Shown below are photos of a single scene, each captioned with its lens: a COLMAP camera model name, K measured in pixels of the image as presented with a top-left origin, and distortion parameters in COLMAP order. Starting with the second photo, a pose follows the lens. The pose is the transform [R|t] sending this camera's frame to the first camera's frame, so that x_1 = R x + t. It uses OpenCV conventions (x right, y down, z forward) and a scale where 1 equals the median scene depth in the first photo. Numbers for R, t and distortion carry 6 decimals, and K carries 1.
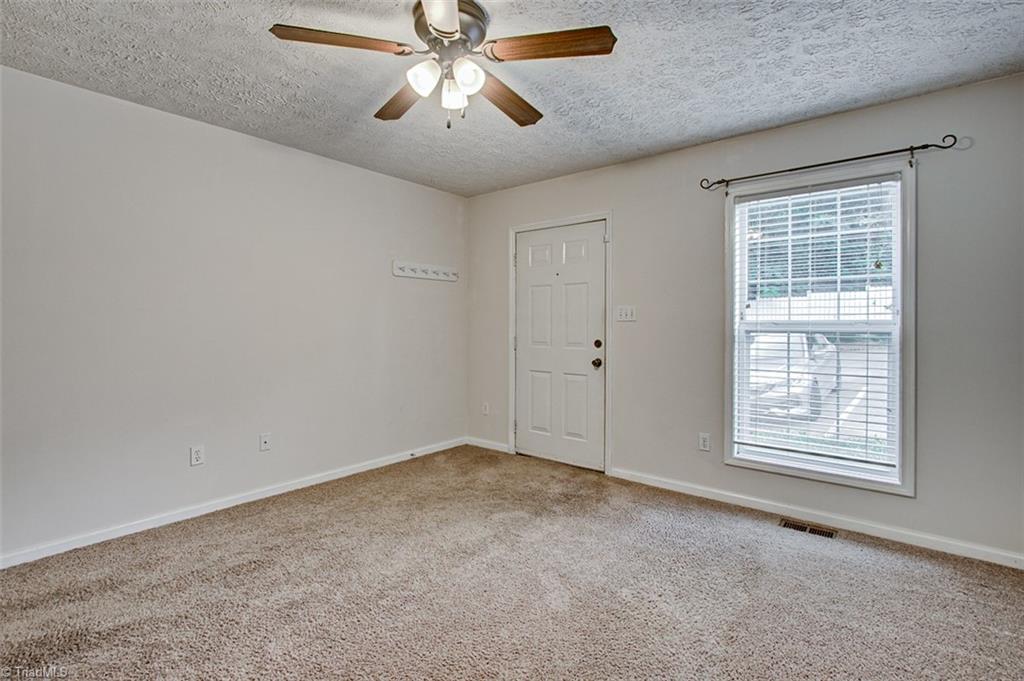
lens RADIAL K [[486.2, 0, 509.2], [0, 486.2, 318.7], [0, 0, 1]] dist [-0.003288, -0.000017]
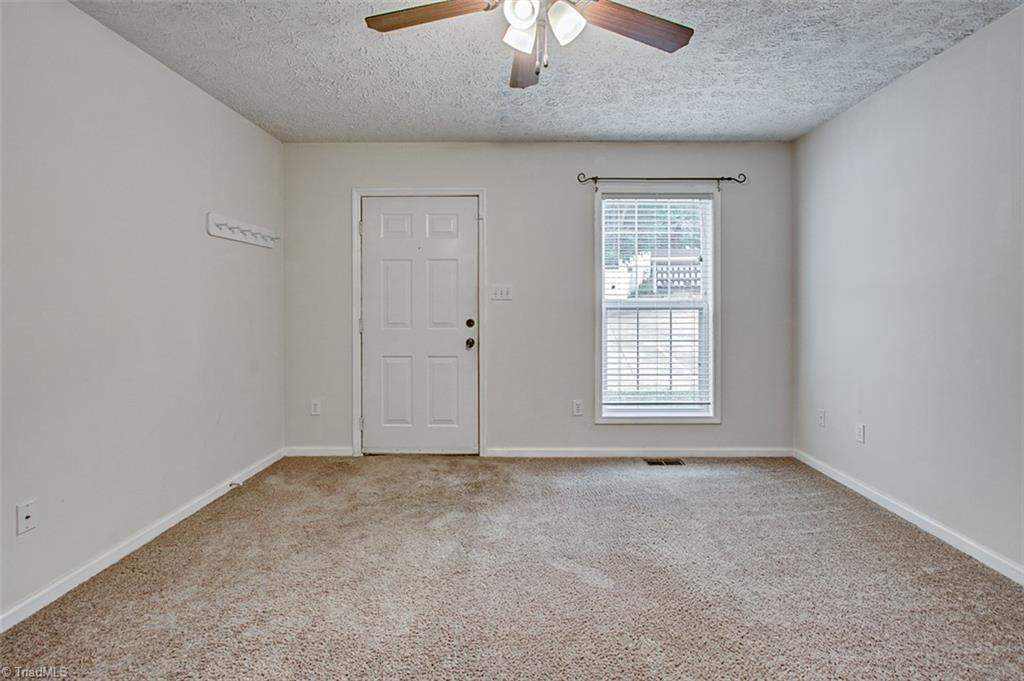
lens RADIAL K [[489.6, 0, 531.0], [0, 489.6, 298.9], [0, 0, 1]] dist [-0.011062, 0.001185]
pose [[0.768071, 0.002123, 0.640362, -0.413096], [-0.003696, 0.999993, 0.001117, 0.002015], [-0.640355, -0.003225, 0.768073, 0.205569]]
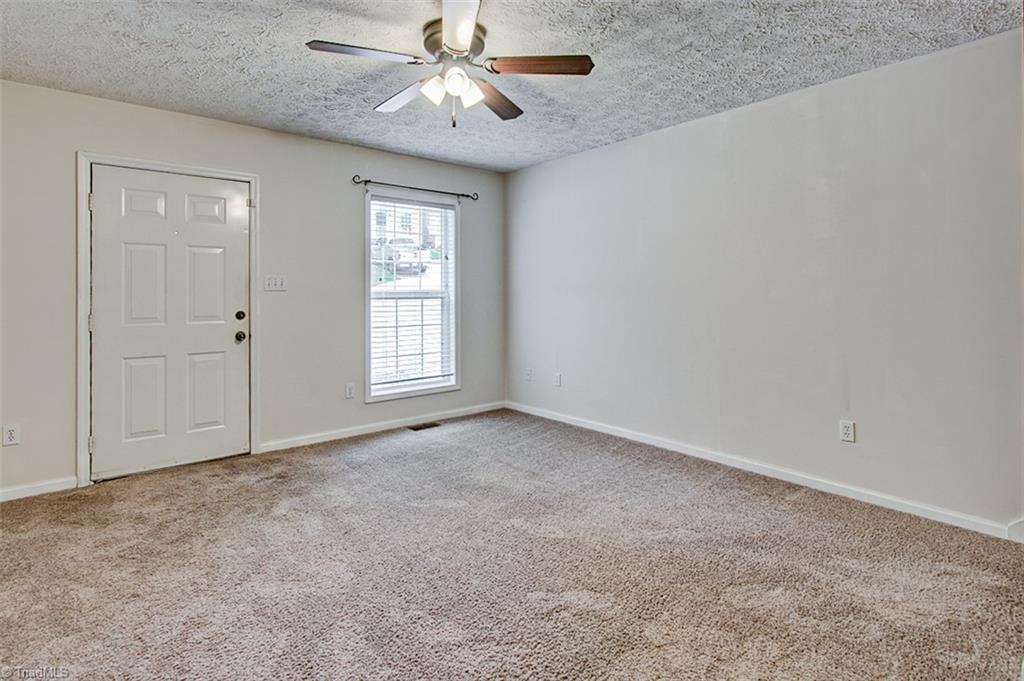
lens RADIAL K [[505.8, 0, 509.1], [0, 505.8, 281.1], [0, 0, 1]] dist [-0.000545, 0.000777]
pose [[0.183574, 0.017960, 0.982842, -0.784327], [-0.006256, 0.999834, -0.017102, -0.000067], [-0.982986, -0.003009, 0.183656, 0.386829]]
